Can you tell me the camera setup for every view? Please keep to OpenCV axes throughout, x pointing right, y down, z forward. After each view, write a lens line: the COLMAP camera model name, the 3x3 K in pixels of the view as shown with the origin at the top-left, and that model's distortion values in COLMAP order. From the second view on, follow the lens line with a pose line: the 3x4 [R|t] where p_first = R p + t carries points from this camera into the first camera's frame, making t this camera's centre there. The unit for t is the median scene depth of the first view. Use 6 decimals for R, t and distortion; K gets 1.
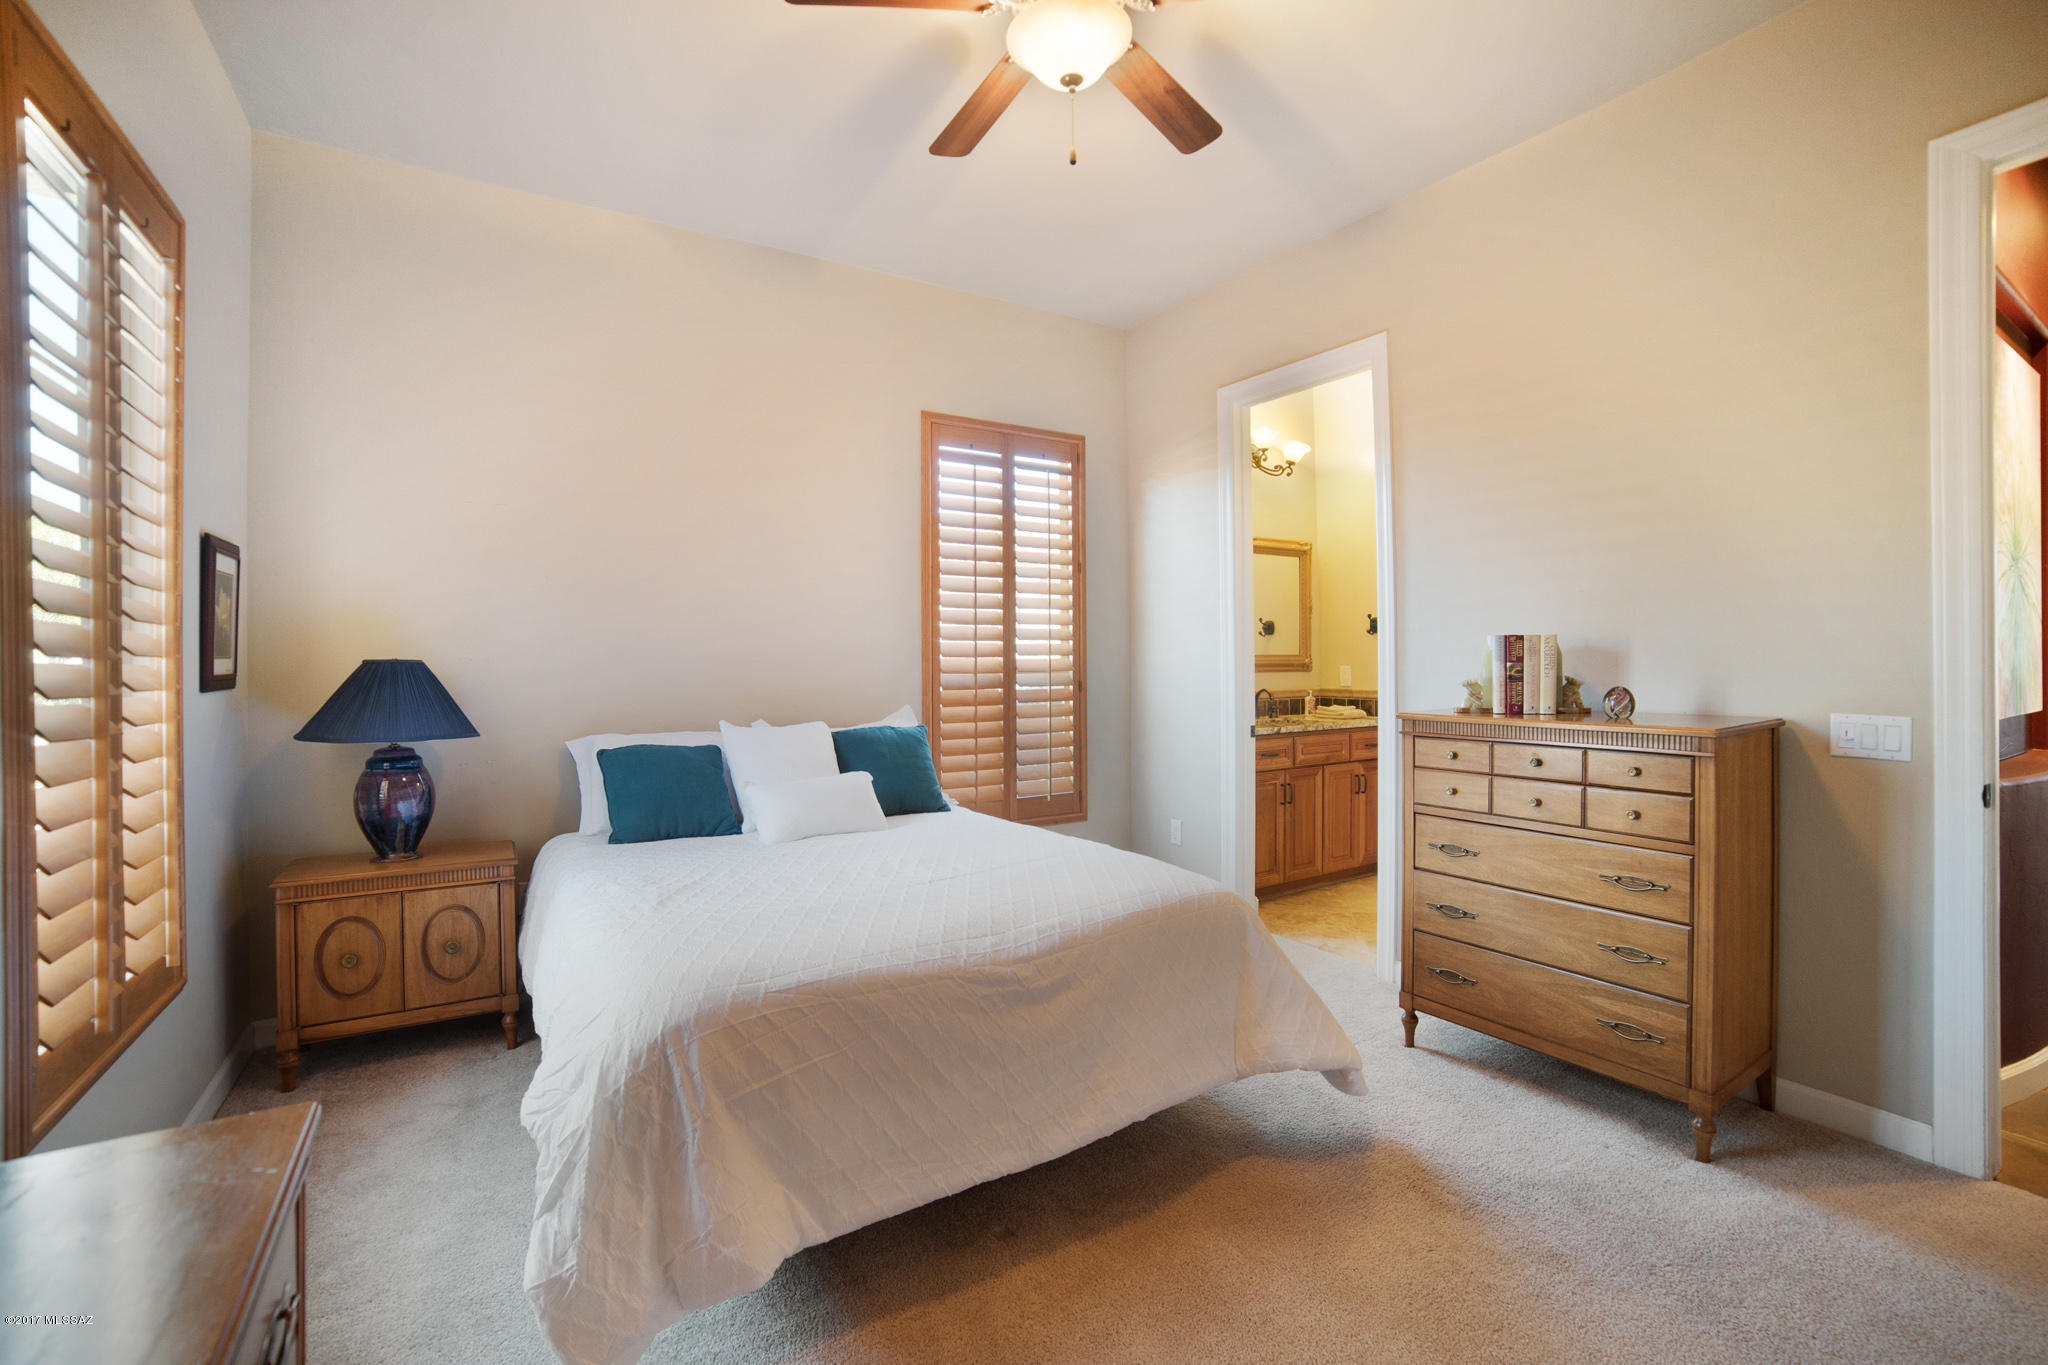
lens RADIAL K [[866.8, 0, 1030.2], [0, 866.8, 645.5], [0, 0, 1]] dist [-0.000416, 0.000054]
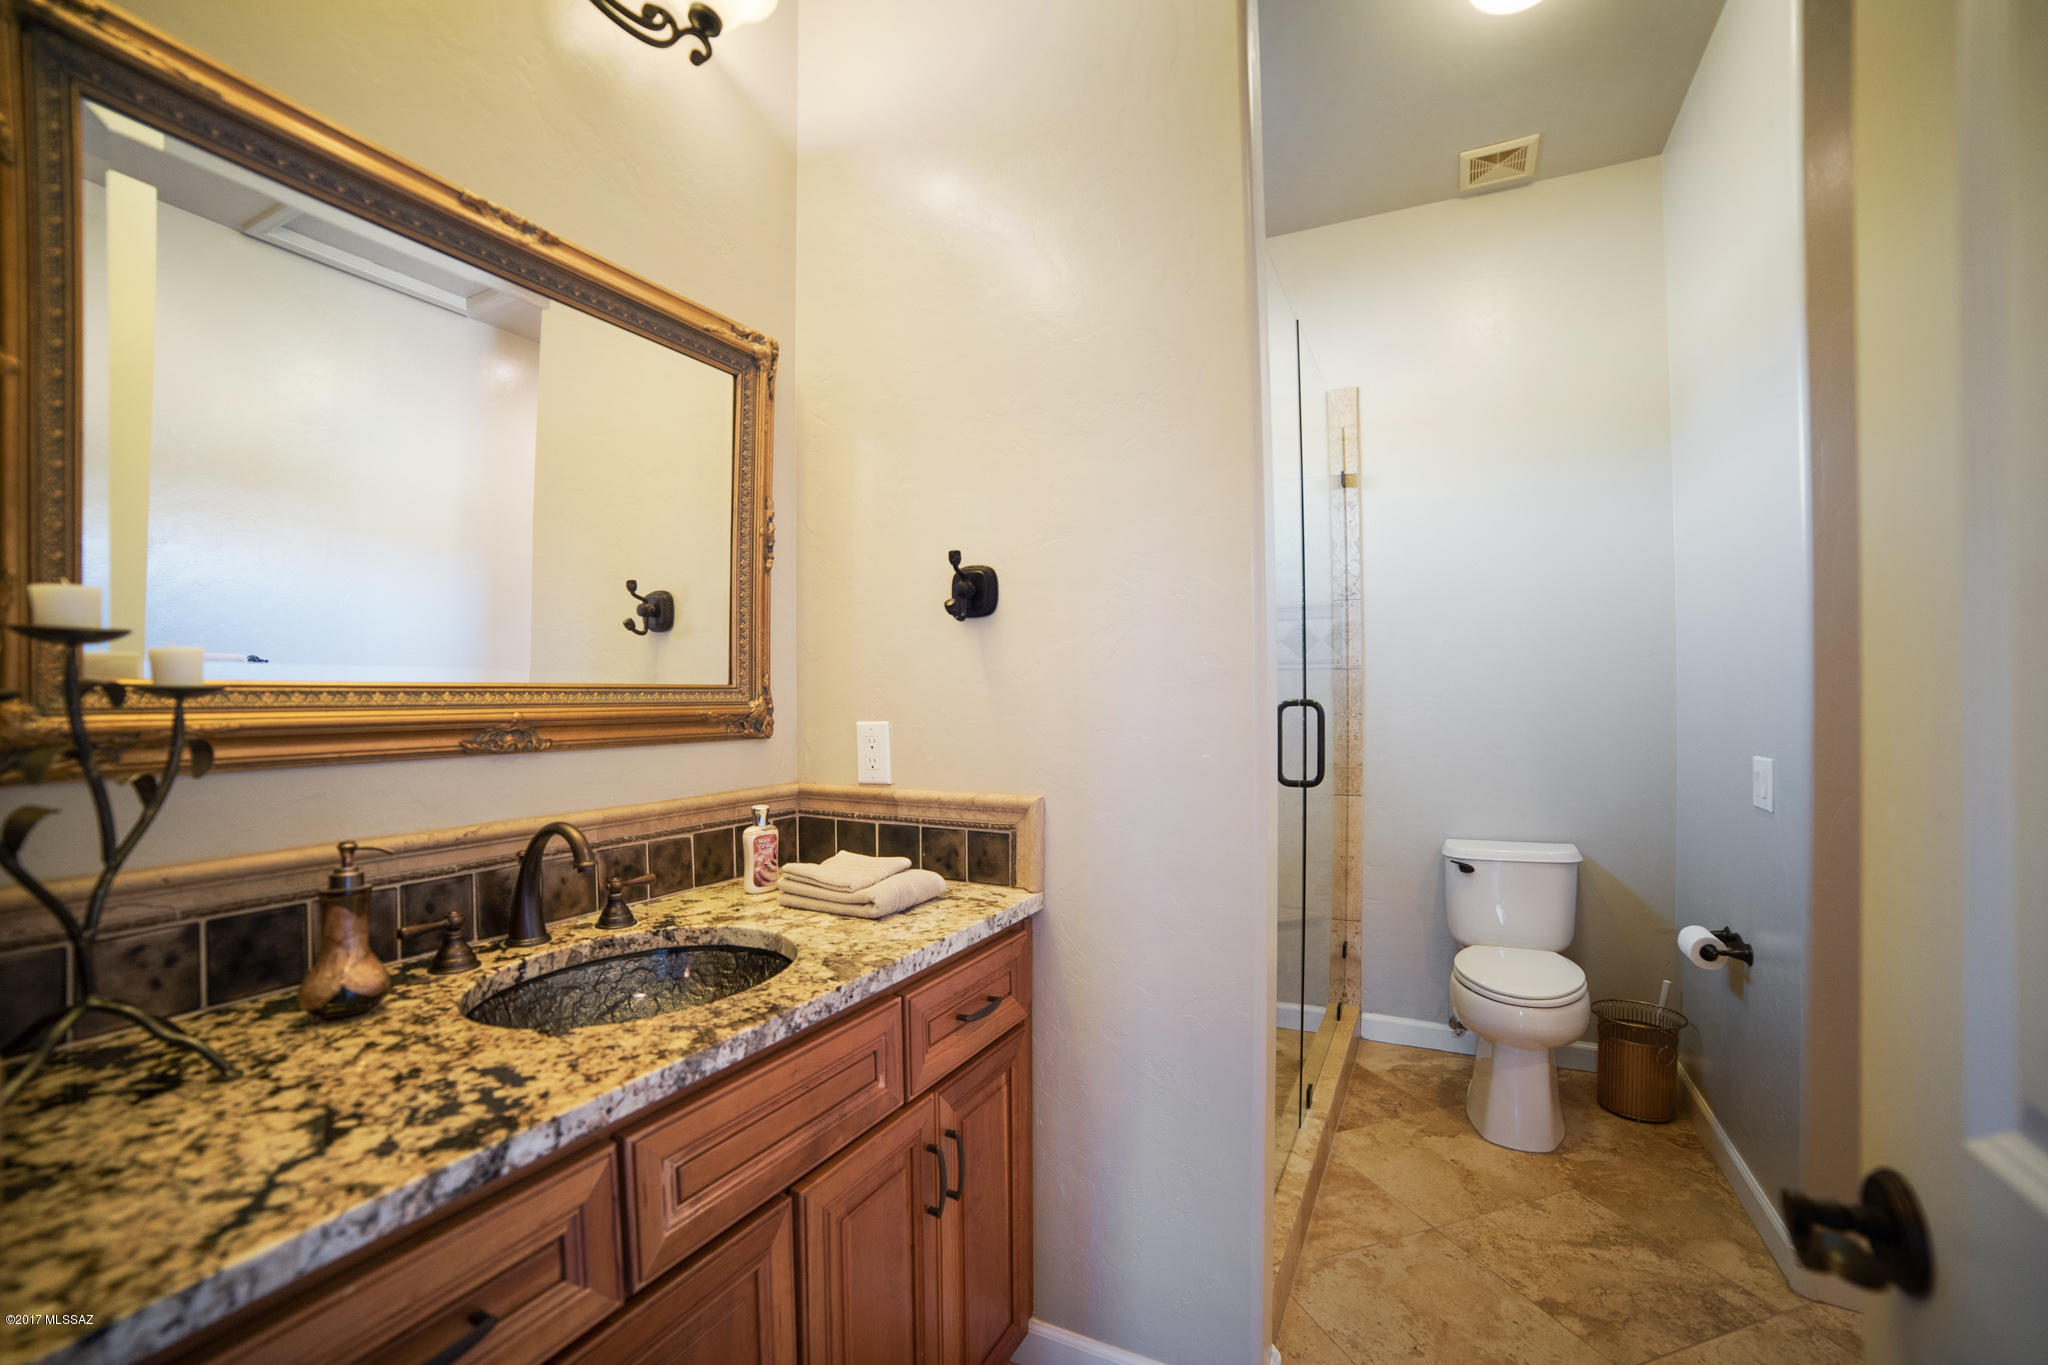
lens RADIAL K [[826.7, 0, 1024.0], [0, 826.7, 682.5], [0, 0, 1]] dist [-0.024344, 0.000164]
pose [[0.844542, 0.009214, 0.535409, 0.252139], [-0.001602, 0.999891, -0.014682, 0.014608], [-0.535486, 0.011542, 0.844465, 0.725930]]
